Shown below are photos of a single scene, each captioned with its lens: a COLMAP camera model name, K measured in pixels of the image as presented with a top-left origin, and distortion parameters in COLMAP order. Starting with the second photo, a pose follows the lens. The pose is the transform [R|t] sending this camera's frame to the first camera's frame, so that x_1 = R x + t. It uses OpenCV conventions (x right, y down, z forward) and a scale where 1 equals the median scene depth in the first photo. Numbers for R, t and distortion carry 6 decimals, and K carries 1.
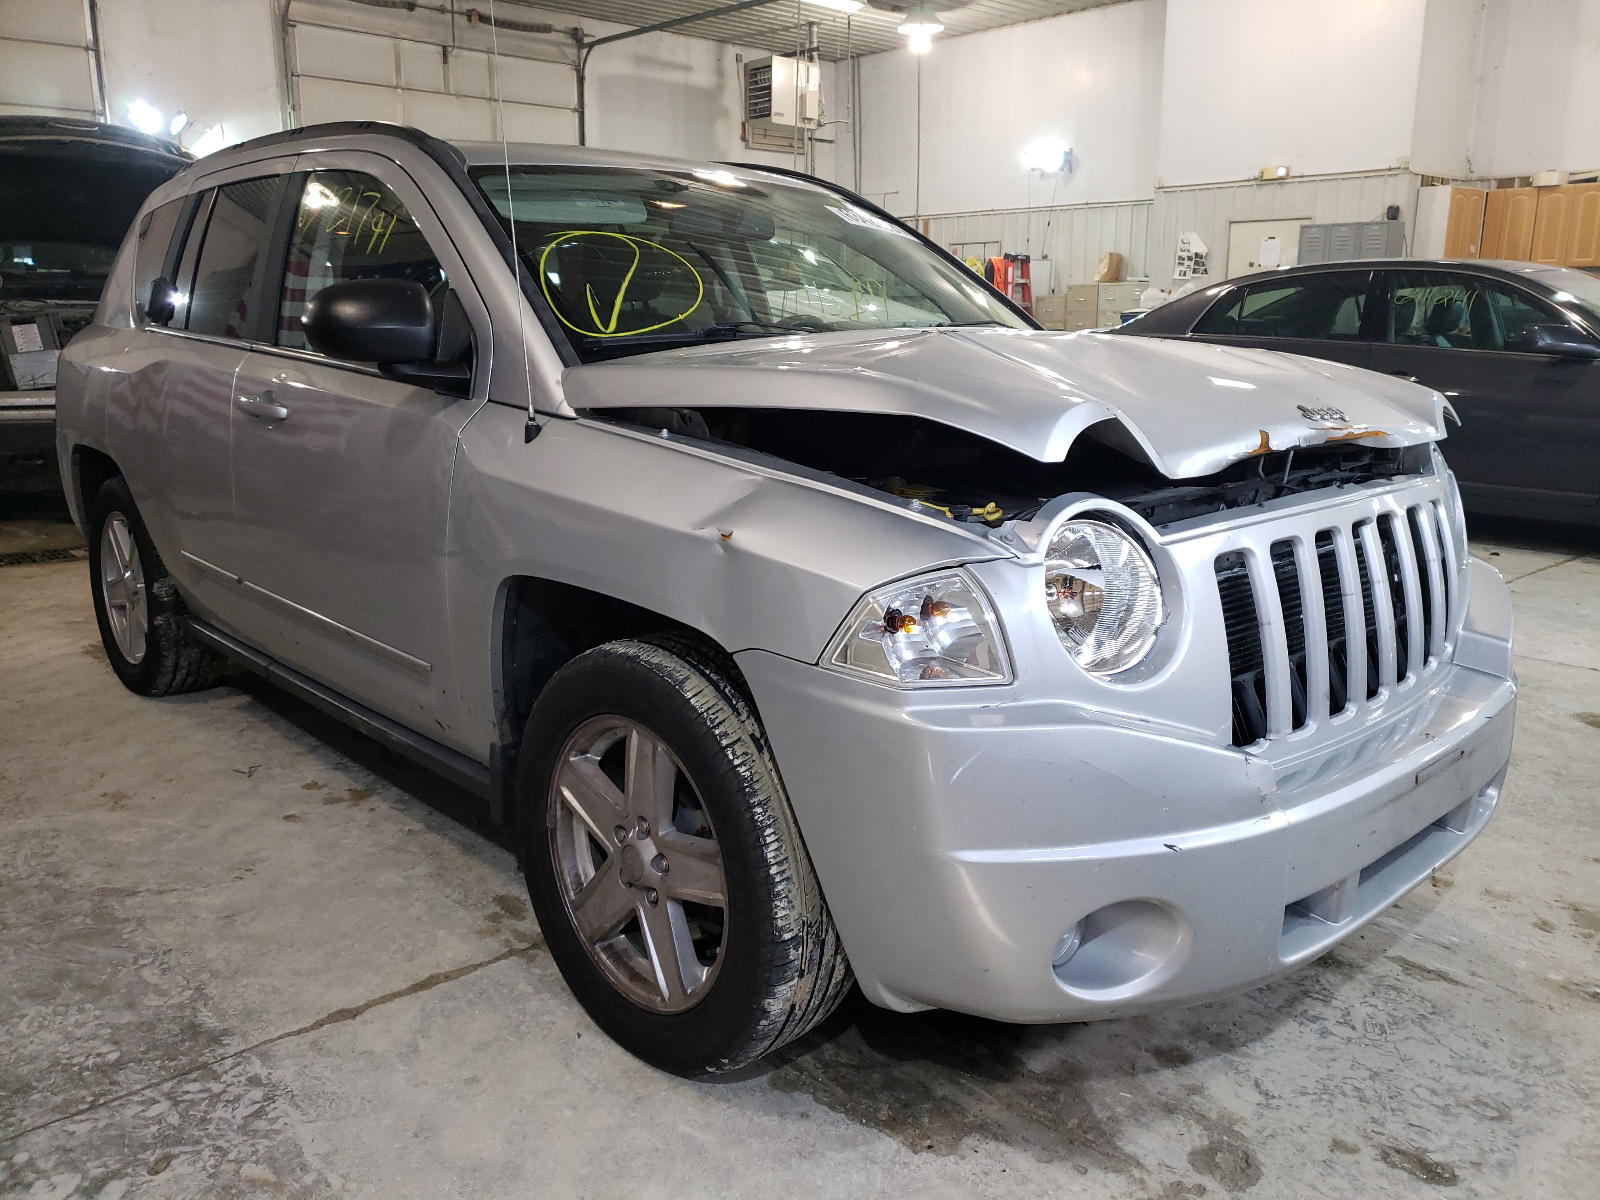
lens RADIAL K [[1235.8, 0, 840.3], [0, 1235.8, 601.9], [0, 0, 1]] dist [0.010678, 0.007269]
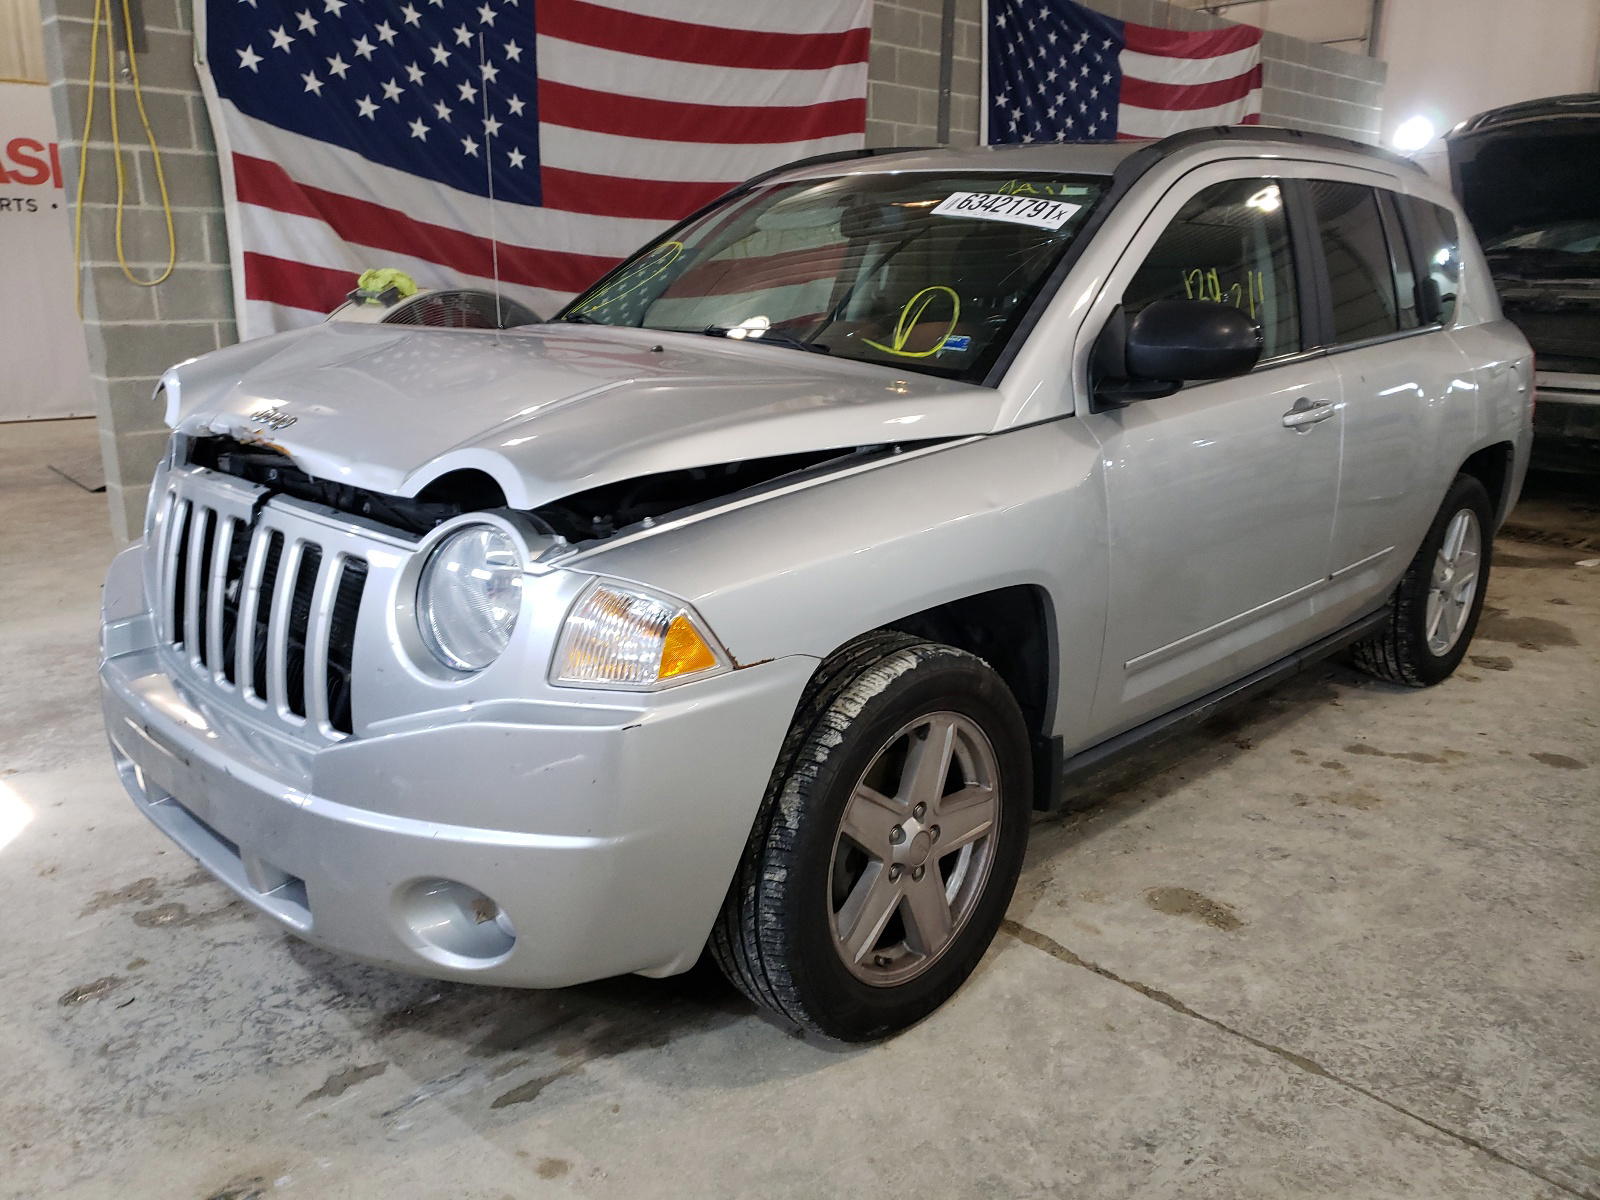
lens RADIAL K [[1235.8, 0, 840.3], [0, 1235.8, 601.9], [0, 0, 1]] dist [0.010678, 0.007269]
pose [[0.042317, 0.271304, -0.961563, 1.524553], [-0.231467, 0.938903, 0.254724, -0.415978], [0.971922, 0.211791, 0.102530, 1.430678]]
